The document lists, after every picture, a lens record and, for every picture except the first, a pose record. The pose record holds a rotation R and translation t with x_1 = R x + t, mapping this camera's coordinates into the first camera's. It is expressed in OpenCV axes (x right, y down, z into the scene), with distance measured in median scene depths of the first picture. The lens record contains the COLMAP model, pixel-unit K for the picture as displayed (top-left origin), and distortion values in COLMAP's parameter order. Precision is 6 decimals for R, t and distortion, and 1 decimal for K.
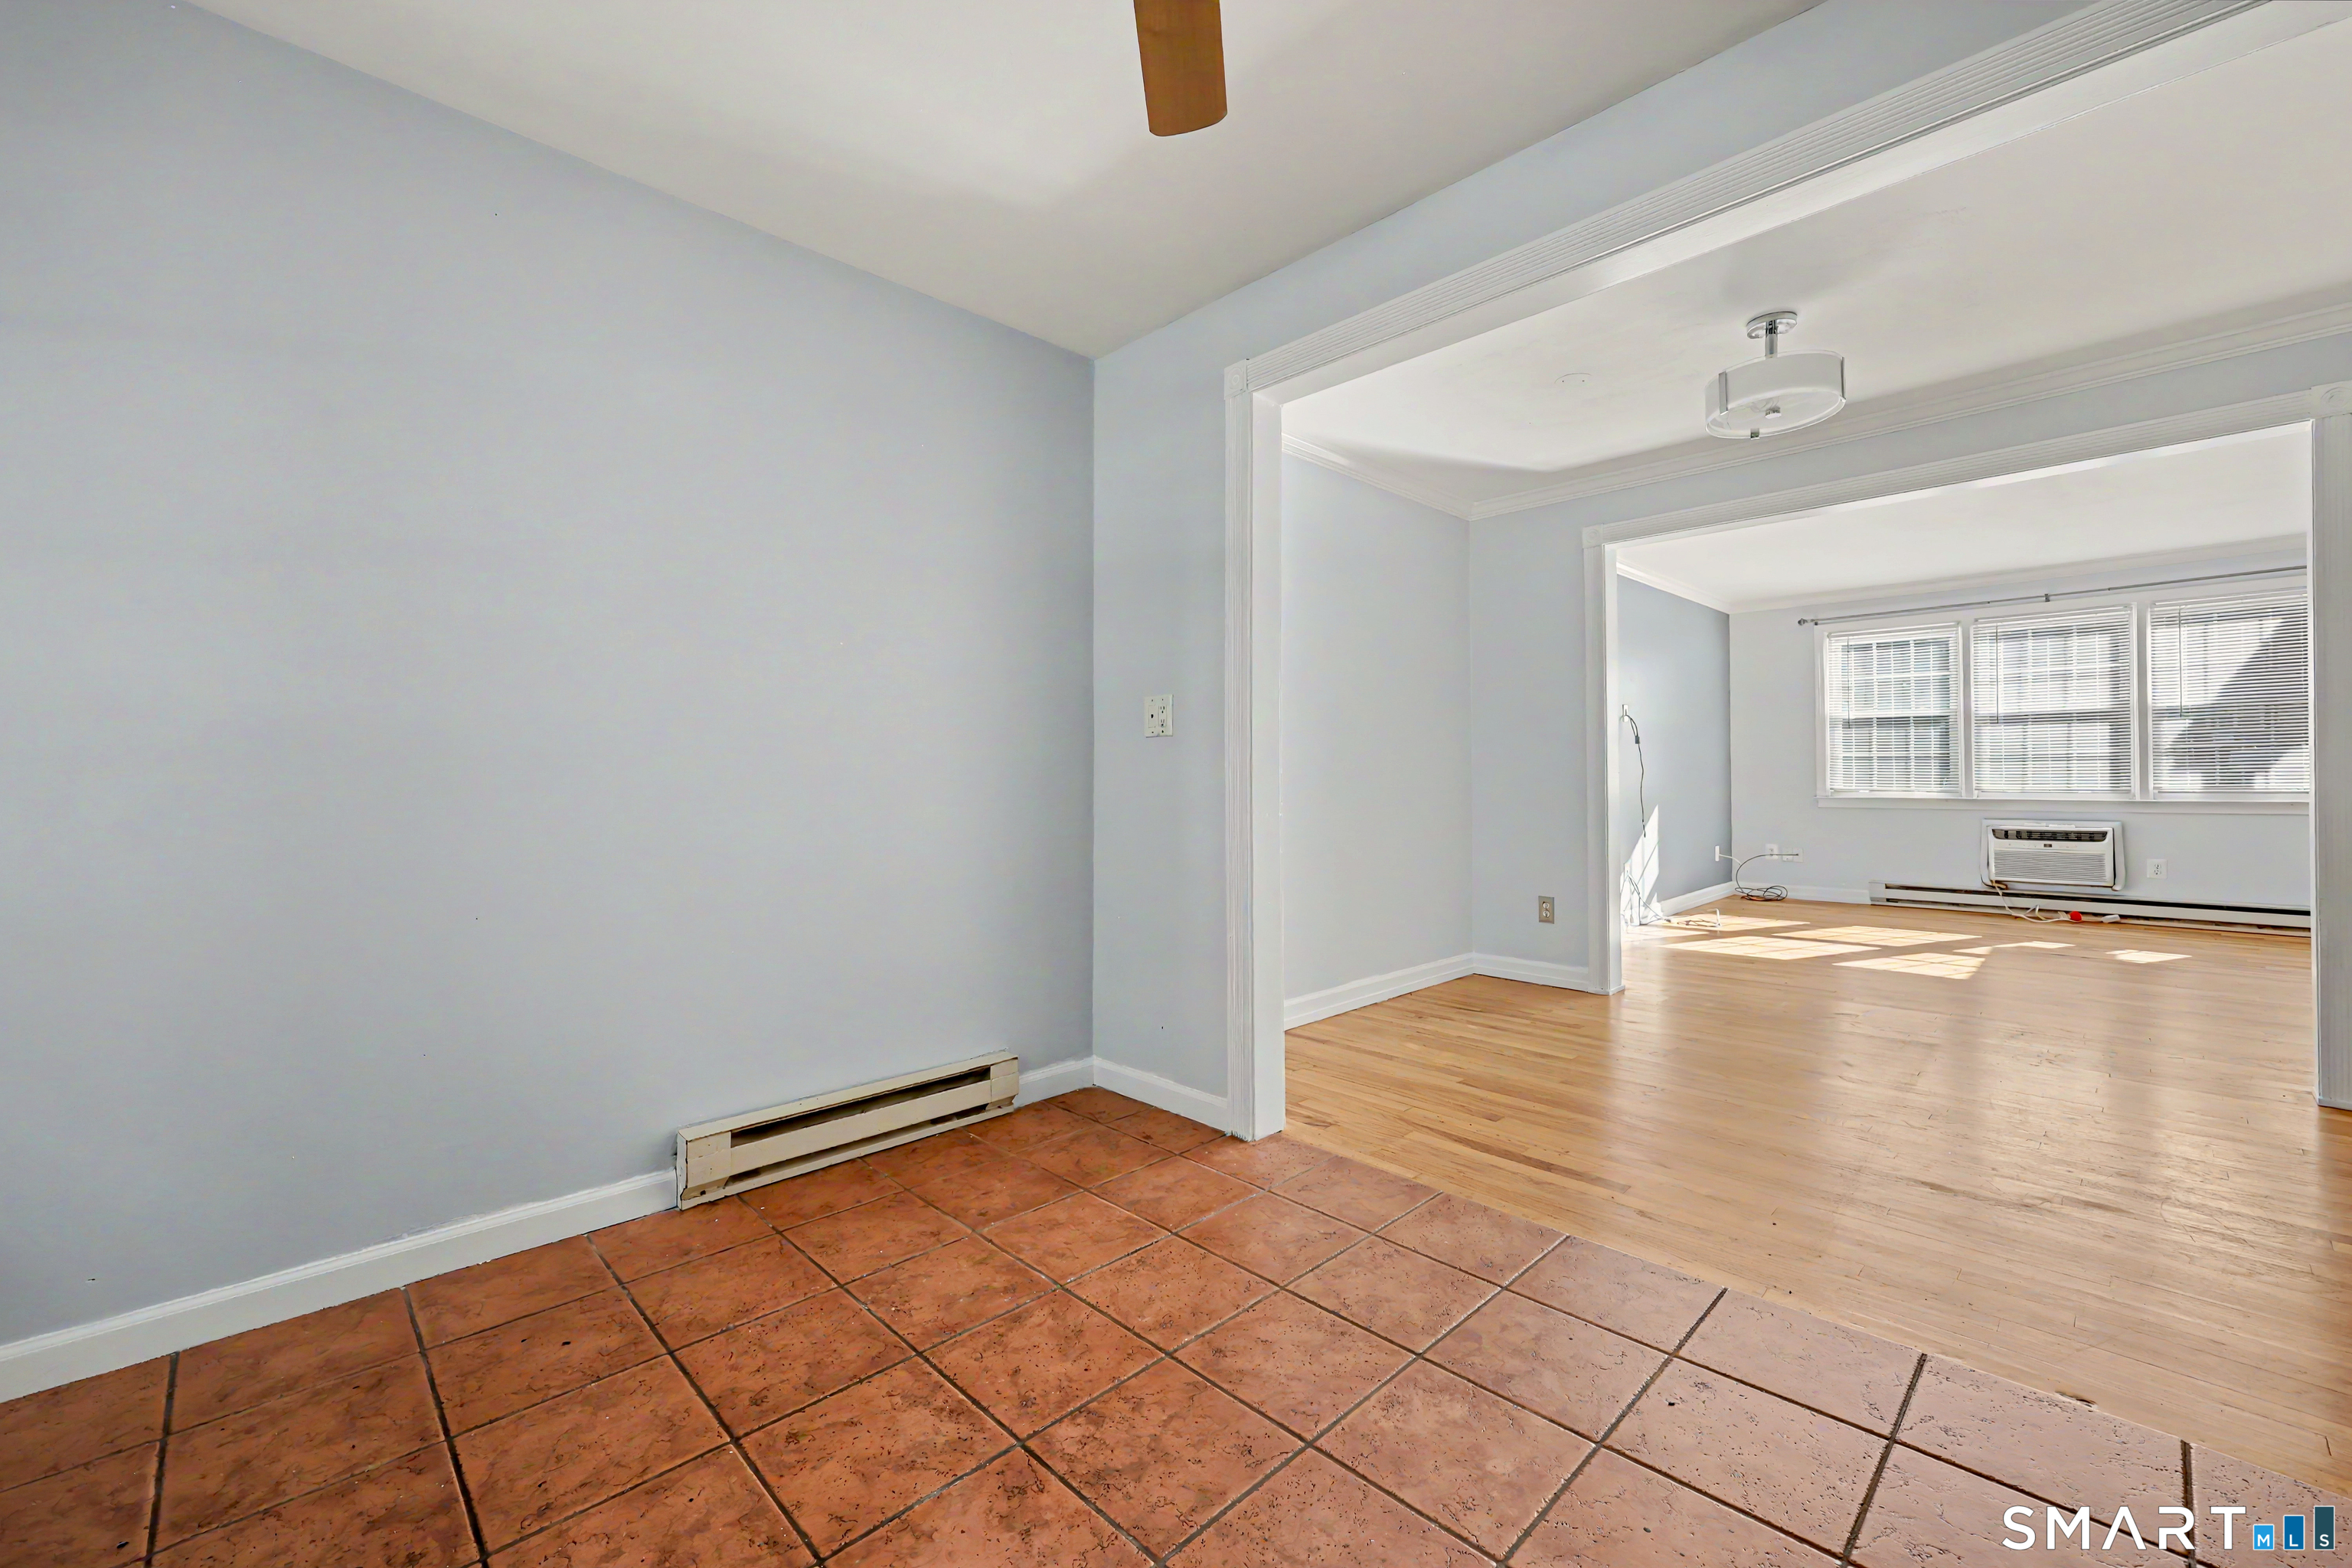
lens RADIAL K [[948.4, 0, 1192.9], [0, 948.4, 773.3], [0, 0, 1]] dist [-0.000898, -0.000348]
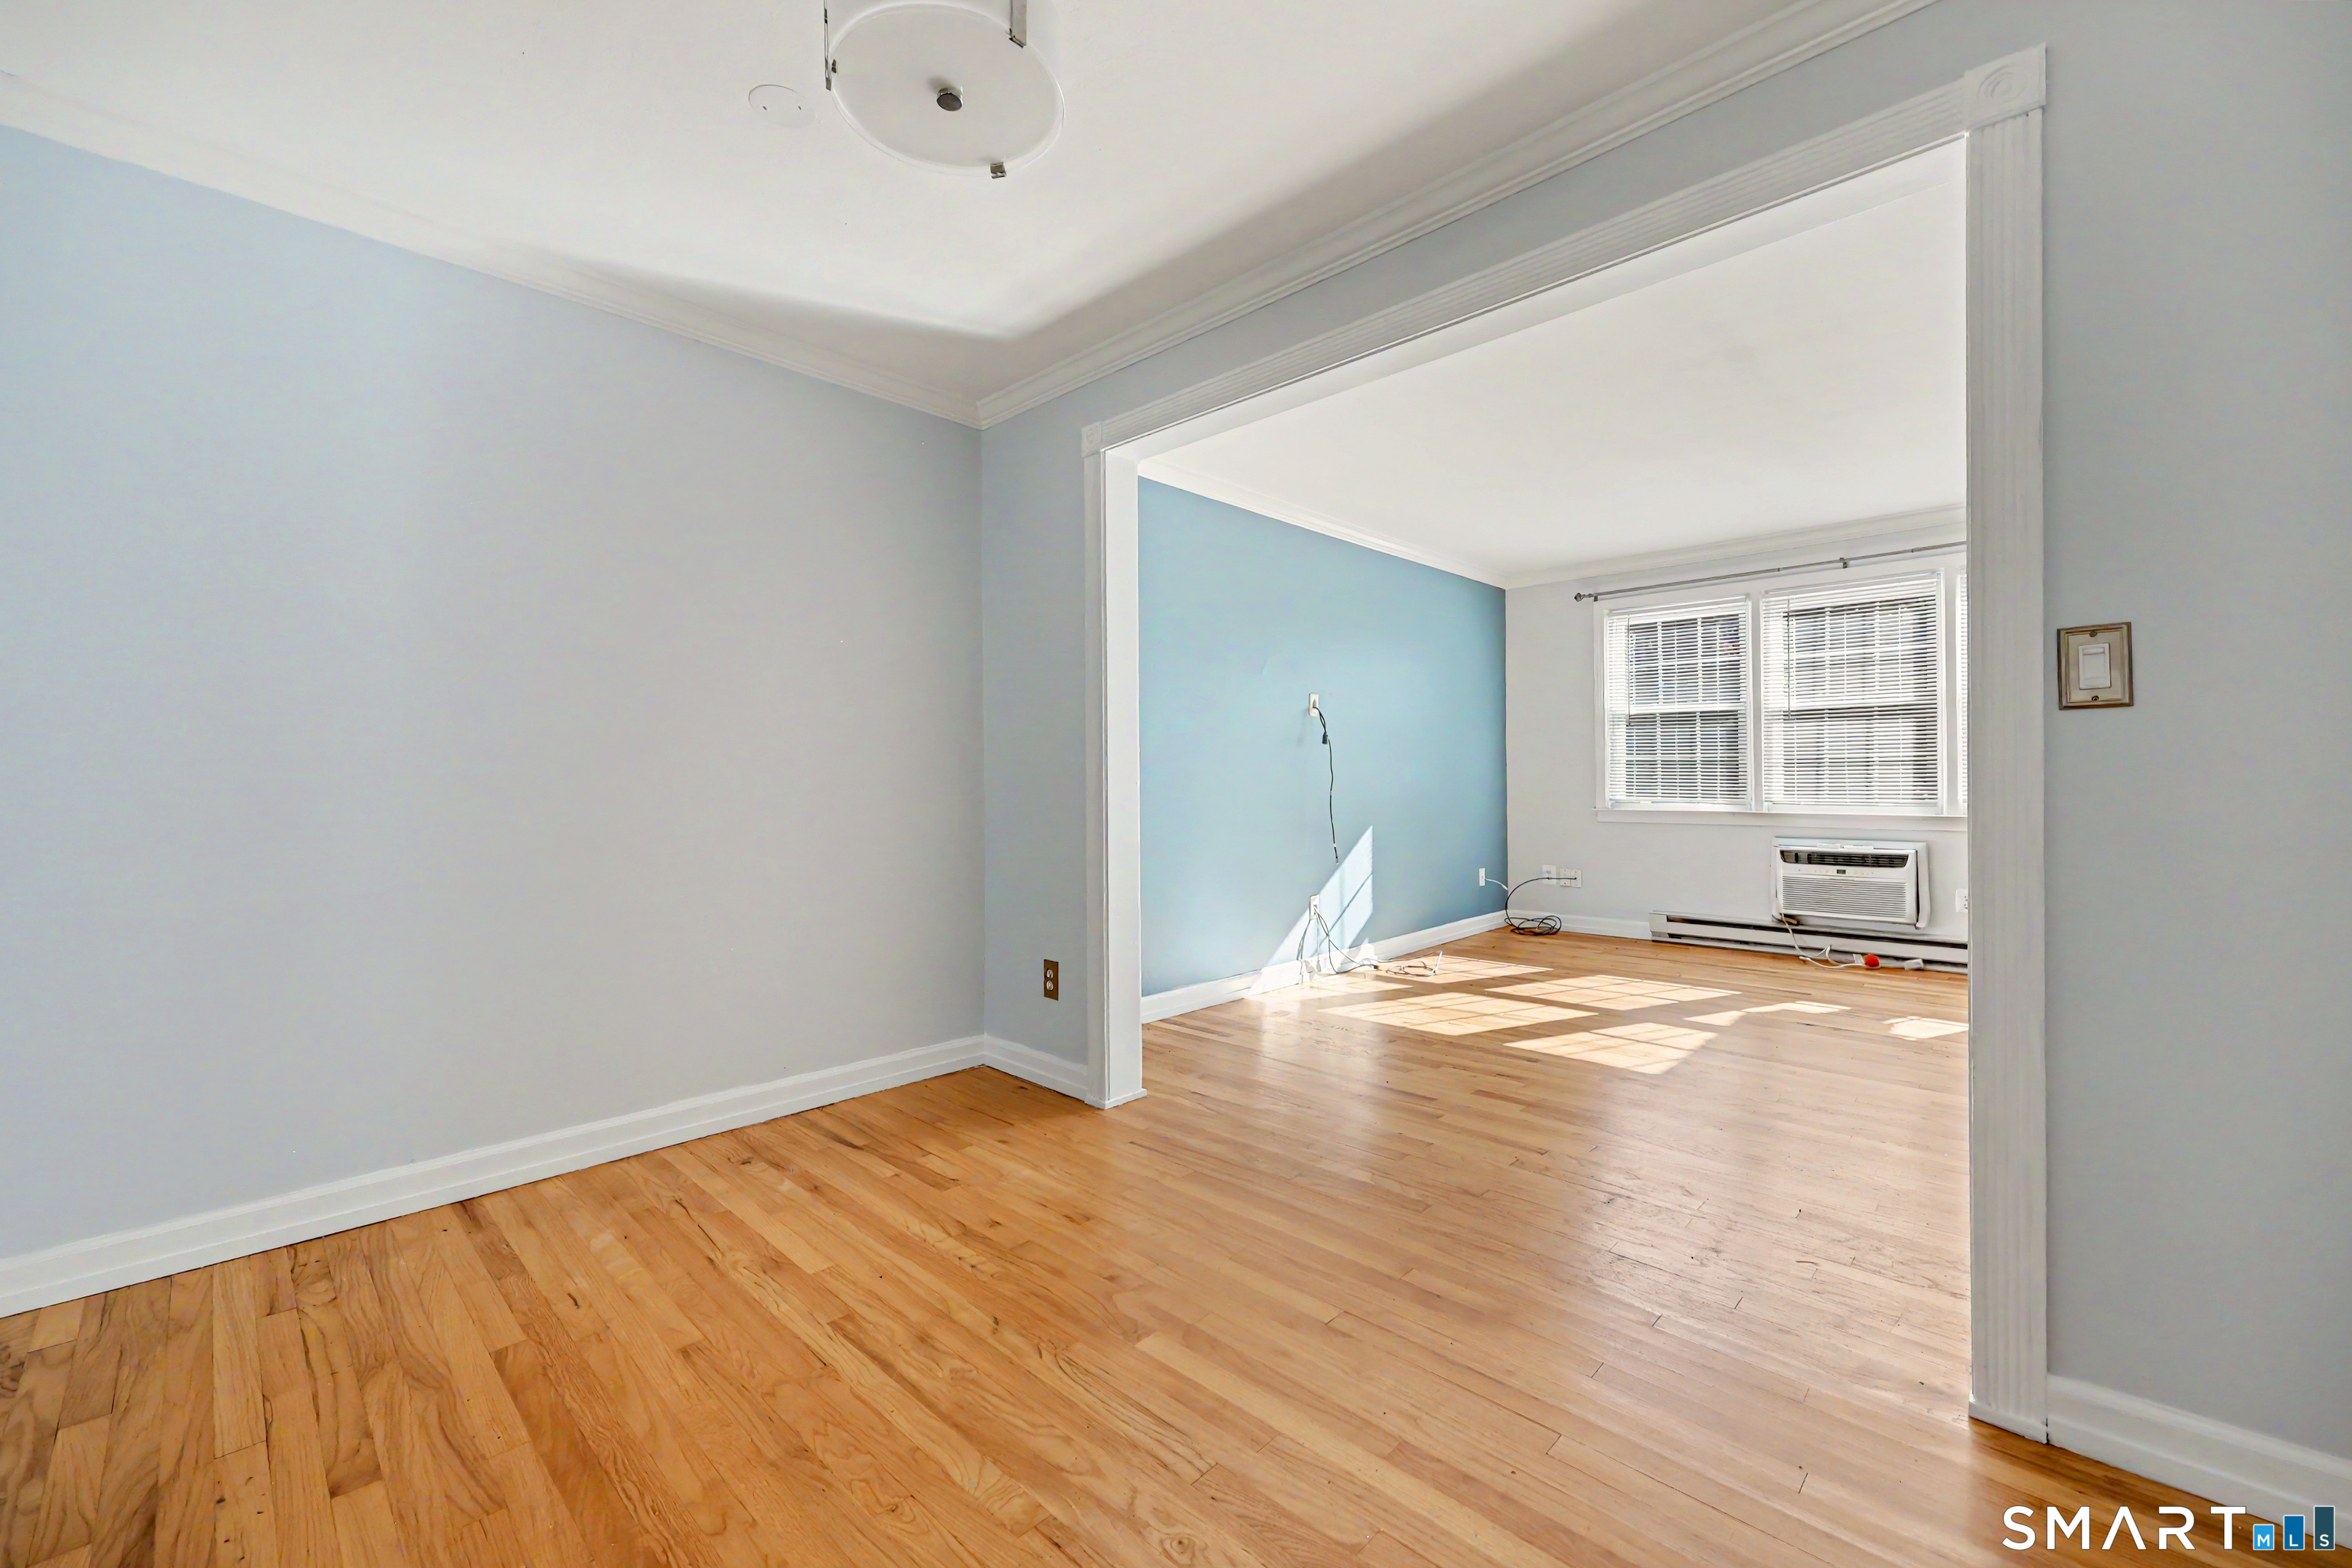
lens RADIAL K [[948.4, 0, 1192.2], [0, 948.4, 776.7], [0, 0, 1]] dist [-0.000898, -0.000348]
pose [[0.999512, 0.001880, 0.031183, 0.328670], [-0.001924, 0.999997, 0.001407, -0.004604], [-0.031180, -0.001467, 0.999513, 0.215278]]
